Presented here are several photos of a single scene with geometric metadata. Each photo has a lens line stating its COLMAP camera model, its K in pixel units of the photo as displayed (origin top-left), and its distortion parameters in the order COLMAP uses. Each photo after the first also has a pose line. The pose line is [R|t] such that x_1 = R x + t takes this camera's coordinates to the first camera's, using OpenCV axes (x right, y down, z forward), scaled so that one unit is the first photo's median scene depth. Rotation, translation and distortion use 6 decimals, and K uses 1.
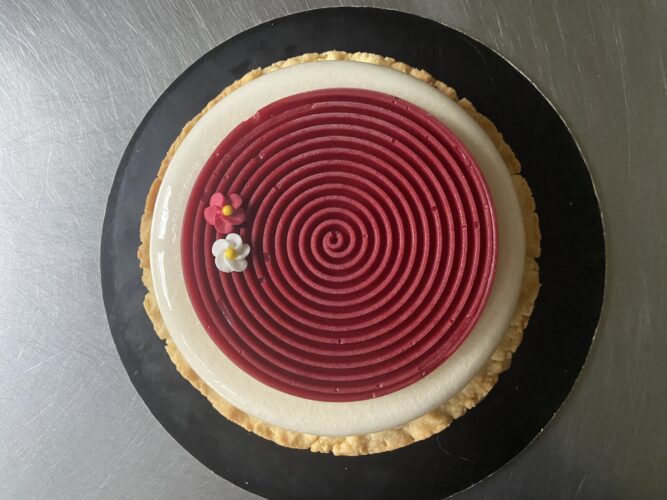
lens RADIAL K [[502.3, 0, 323.4], [0, 502.3, 250.6], [0, 0, 1]] dist [0.100315, -0.115507]
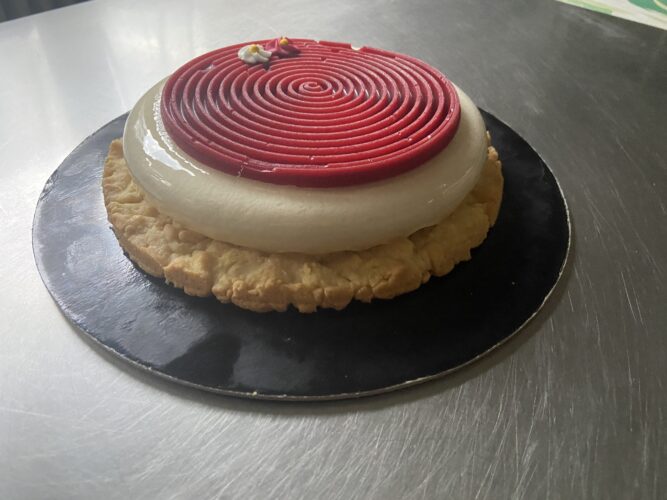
lens RADIAL K [[505.9, 0, 334.4], [0, 505.9, 250.1], [0, 0, 1]] dist [0.080473, -0.002844]
pose [[0.582533, 0.599805, -0.548534, 0.811998], [-0.812296, 0.405672, -0.419053, 0.513275], [-0.028825, 0.689684, 0.723536, 0.412970]]
